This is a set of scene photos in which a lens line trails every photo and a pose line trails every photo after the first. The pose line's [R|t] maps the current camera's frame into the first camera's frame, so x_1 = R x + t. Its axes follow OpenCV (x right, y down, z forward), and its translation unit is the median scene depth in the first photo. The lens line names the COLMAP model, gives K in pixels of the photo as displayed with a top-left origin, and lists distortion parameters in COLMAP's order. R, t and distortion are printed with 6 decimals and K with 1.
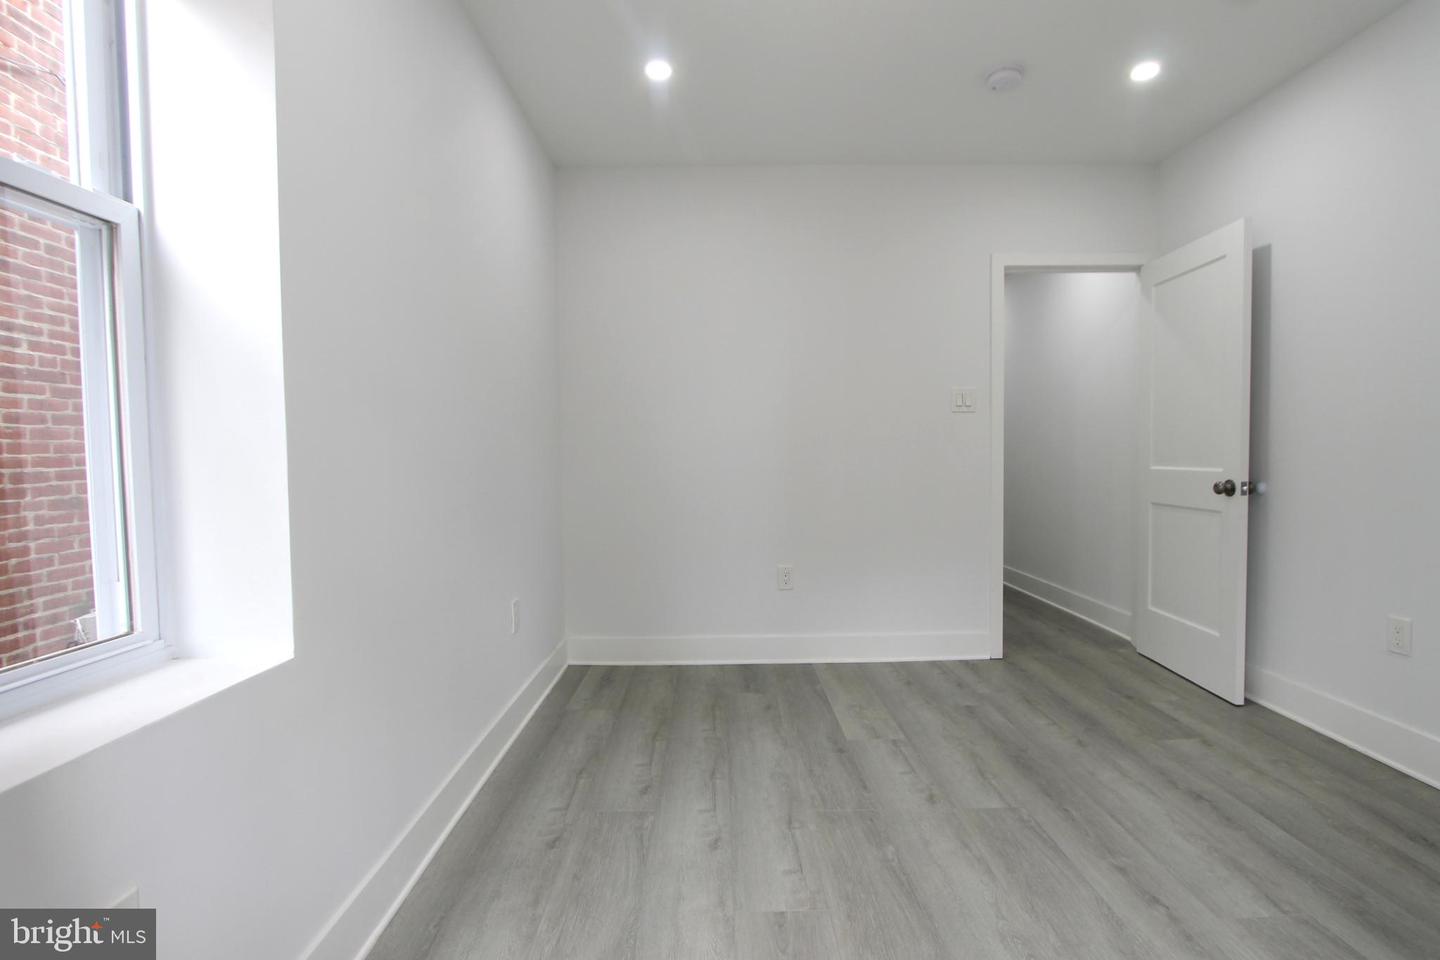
lens RADIAL K [[677.1, 0, 729.1], [0, 677.1, 482.7], [0, 0, 1]] dist [-0.016488, 0.001041]
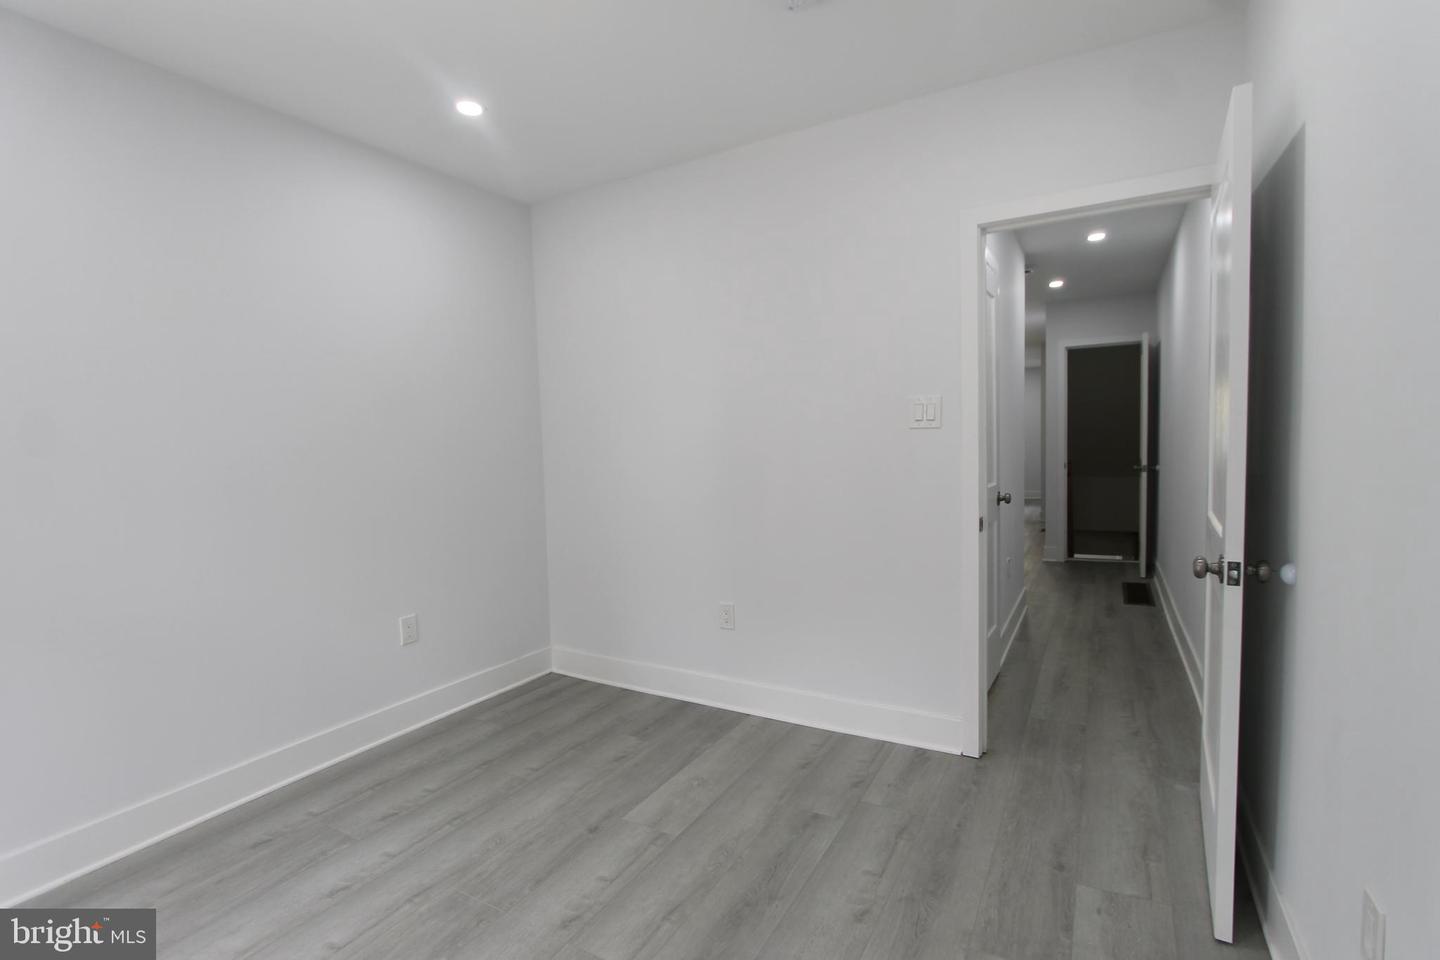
lens RADIAL K [[662.0, 0, 727.4], [0, 662.0, 480.2], [0, 0, 1]] dist [-0.013256, 0.000048]
pose [[0.863597, 0.016576, -0.503911, 0.659302], [-0.002406, 0.999584, 0.028757, -0.082808], [0.504177, -0.023622, 0.863277, 0.298908]]
